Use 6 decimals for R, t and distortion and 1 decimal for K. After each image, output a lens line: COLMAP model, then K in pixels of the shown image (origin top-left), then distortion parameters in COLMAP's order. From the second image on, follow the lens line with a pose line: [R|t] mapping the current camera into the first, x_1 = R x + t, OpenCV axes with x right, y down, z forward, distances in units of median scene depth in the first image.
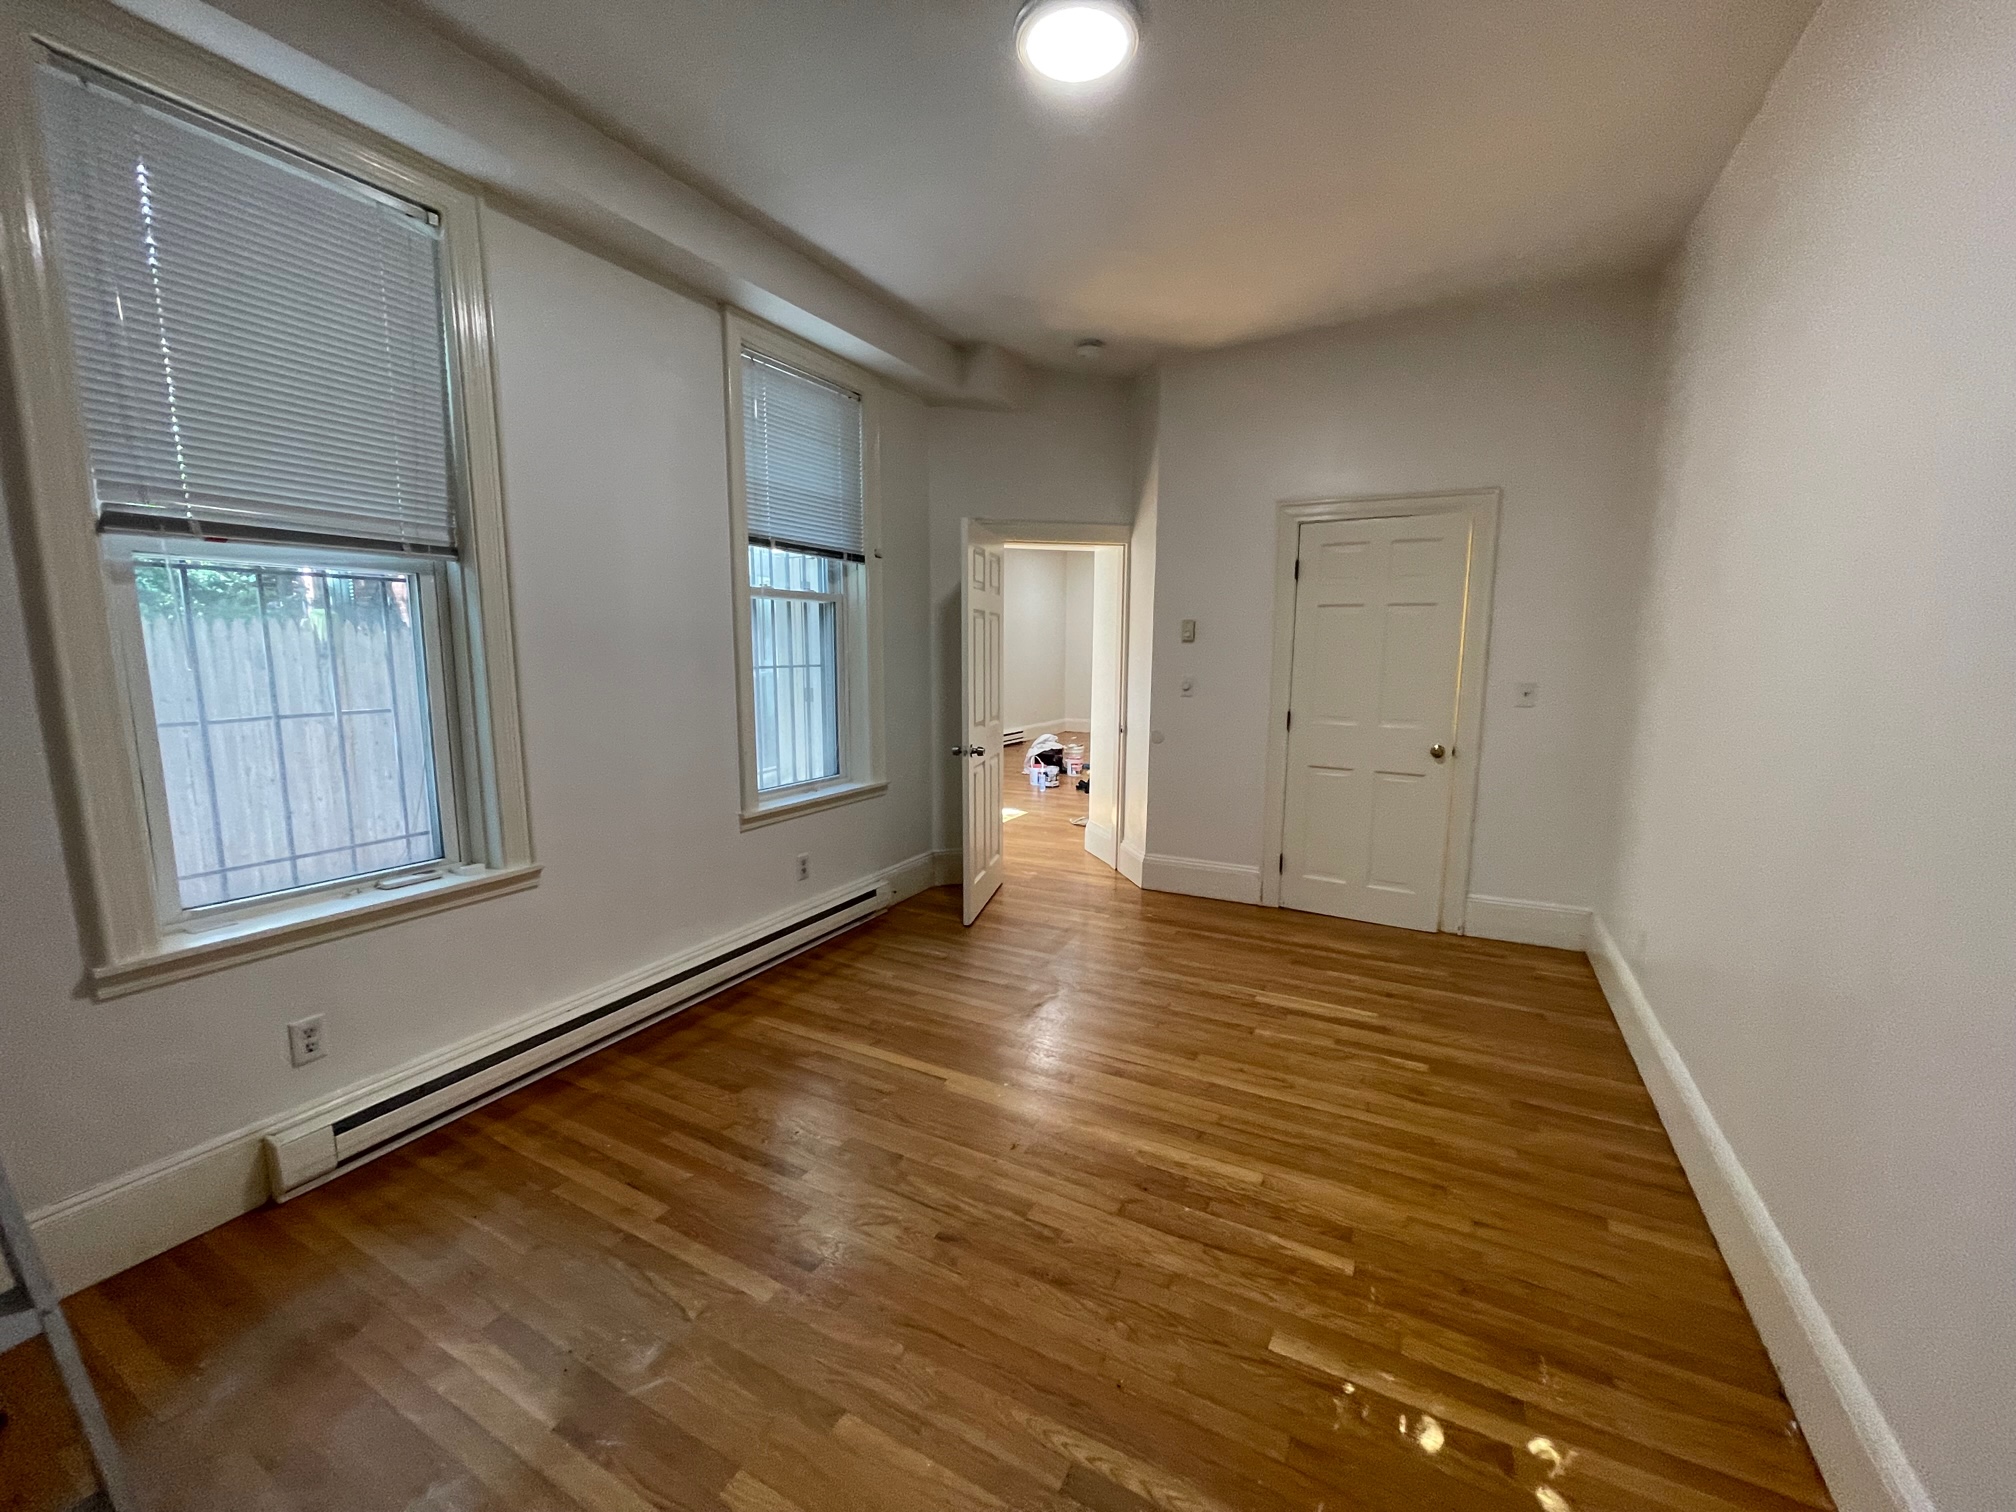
lens RADIAL K [[810.6, 0, 1004.2], [0, 810.6, 761.1], [0, 0, 1]] dist [-0.002291, 0.000071]
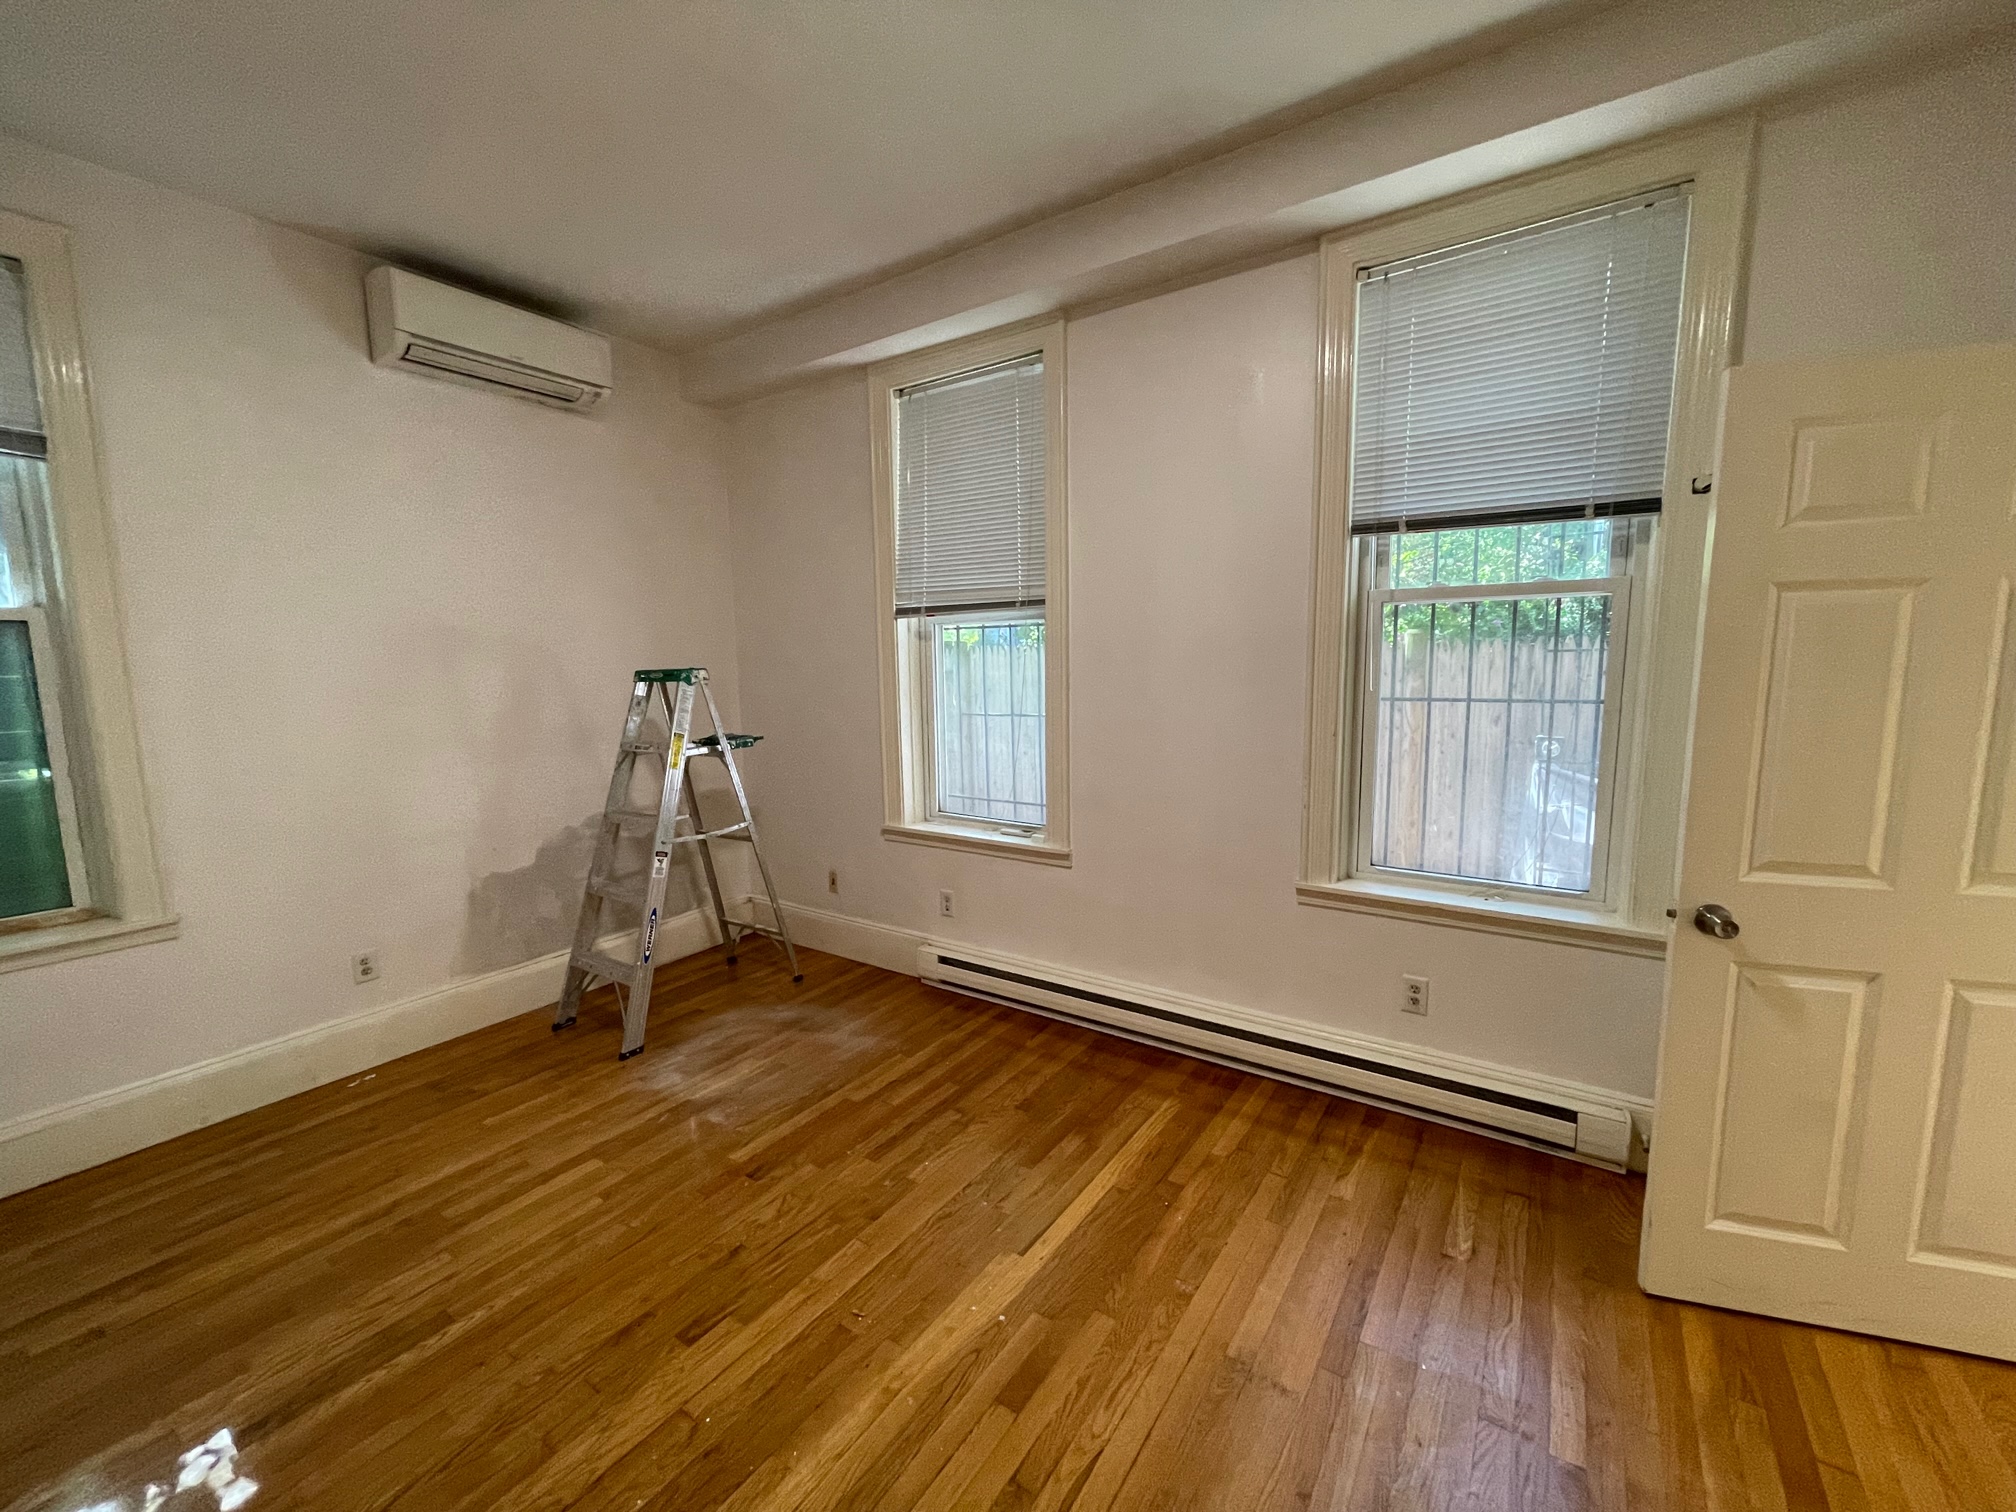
lens RADIAL K [[820.0, 0, 1008.0], [0, 820.0, 756.0], [0, 0, 1]] dist [0.002245, 0.000356]
pose [[-0.107445, 0.118780, -0.987090, 0.636095], [-0.125805, 0.983233, 0.132010, -0.163922], [0.986219, 0.138365, -0.090700, 1.007996]]
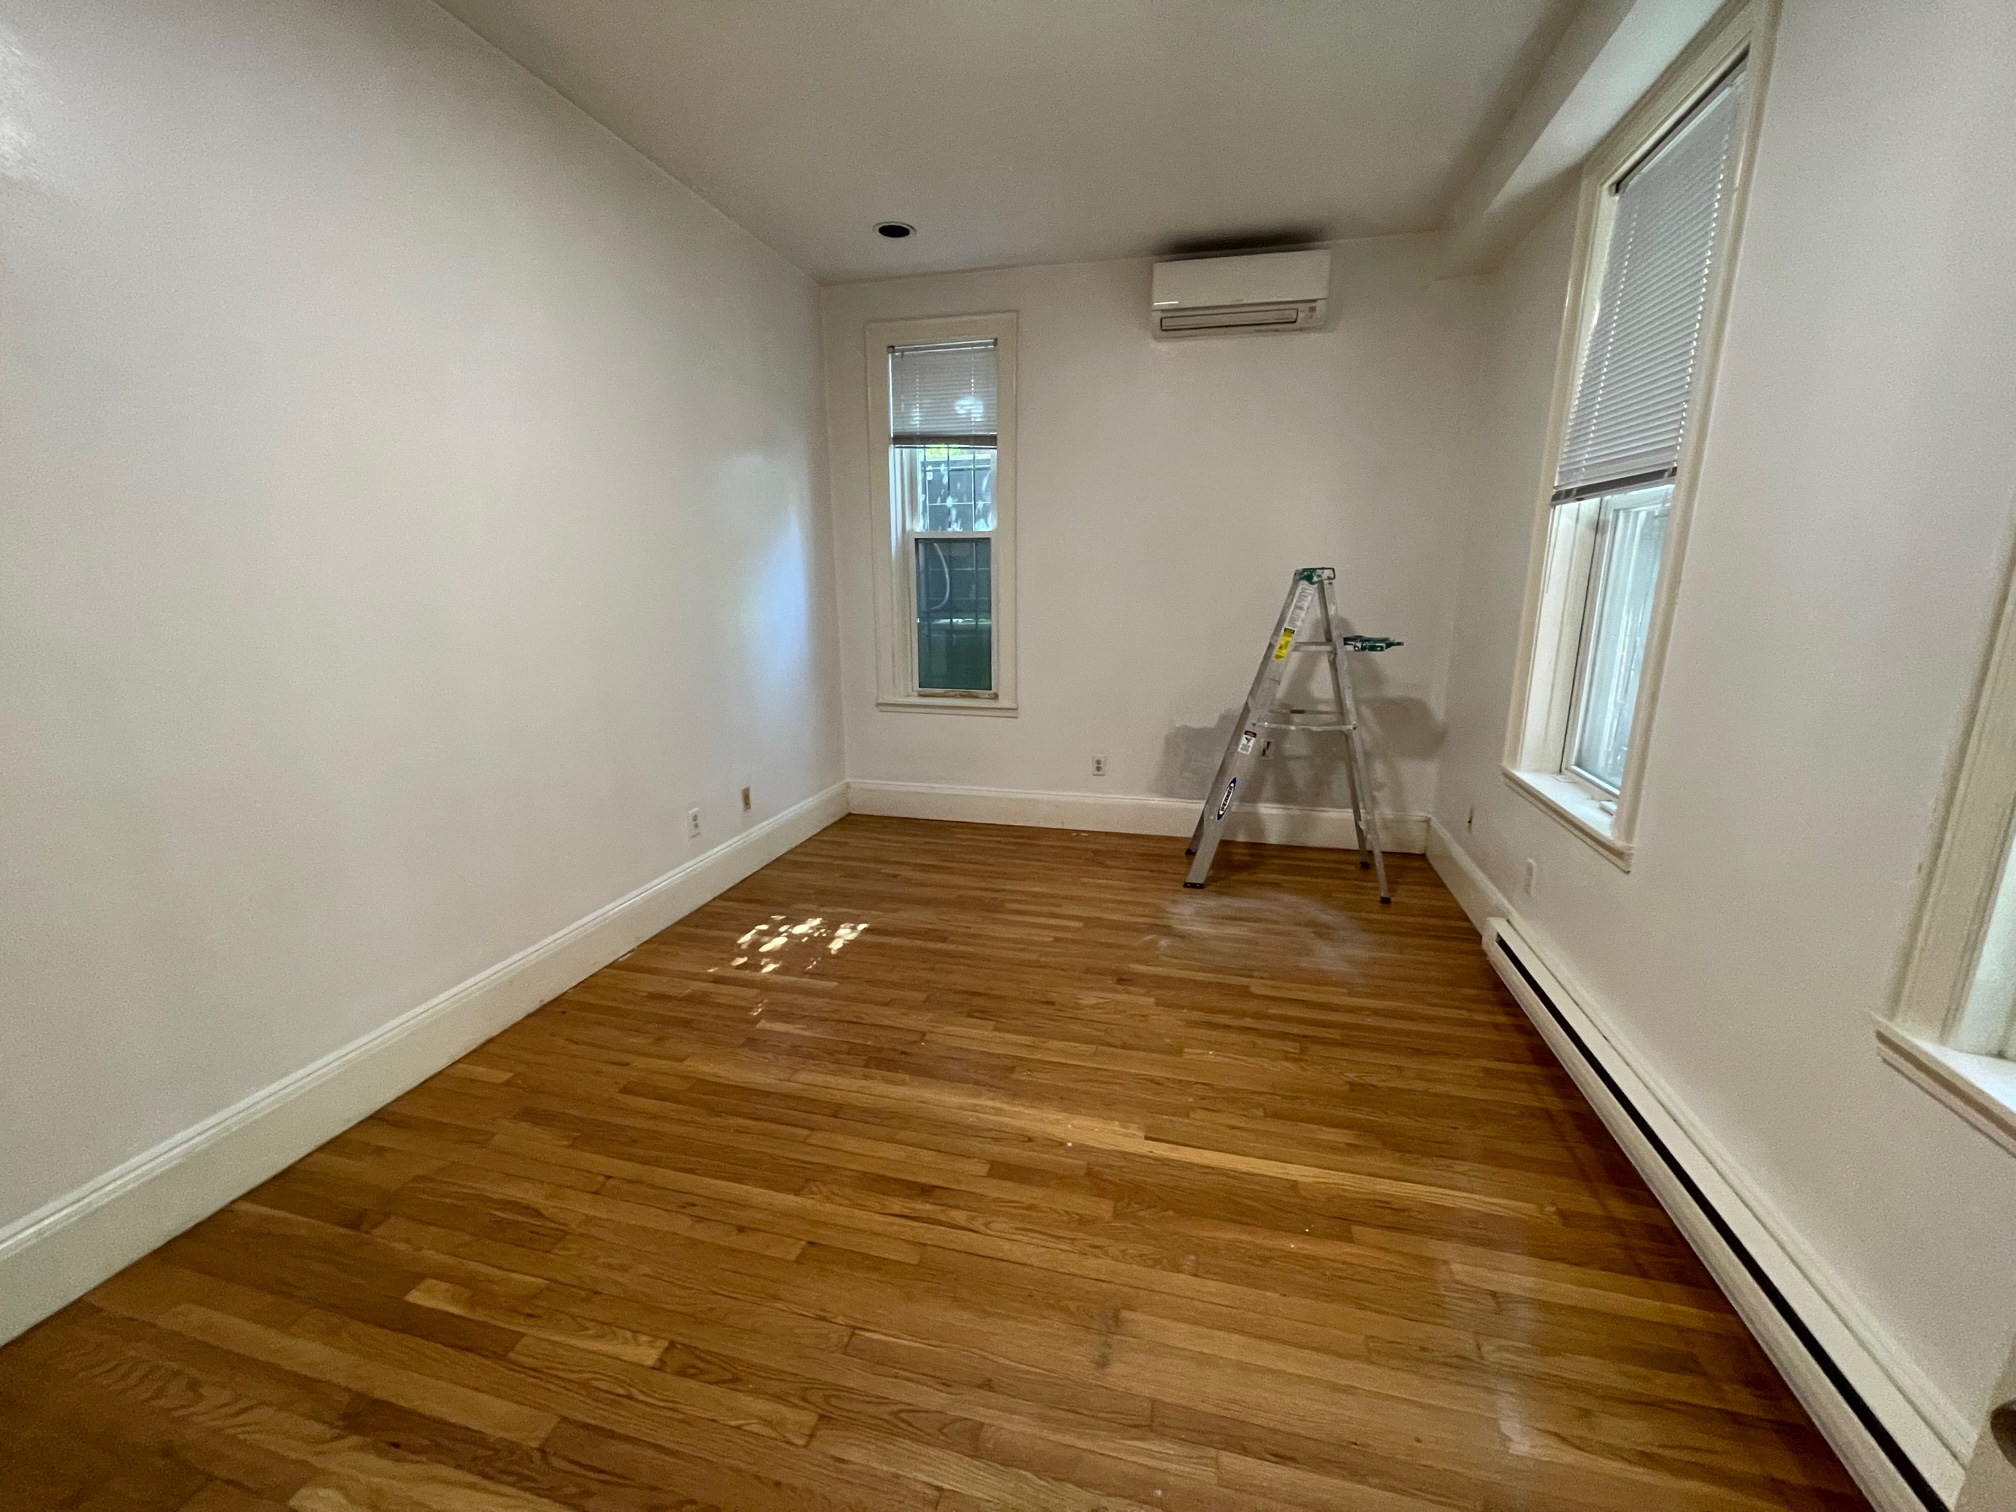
lens RADIAL K [[810.6, 0, 1004.2], [0, 810.6, 761.1], [0, 0, 1]] dist [-0.002291, 0.000071]
pose [[-0.971478, 0.051809, -0.231403, 0.226936], [-0.034494, 0.934586, 0.354060, -0.222674], [0.234609, 0.351943, -0.906143, 1.571418]]
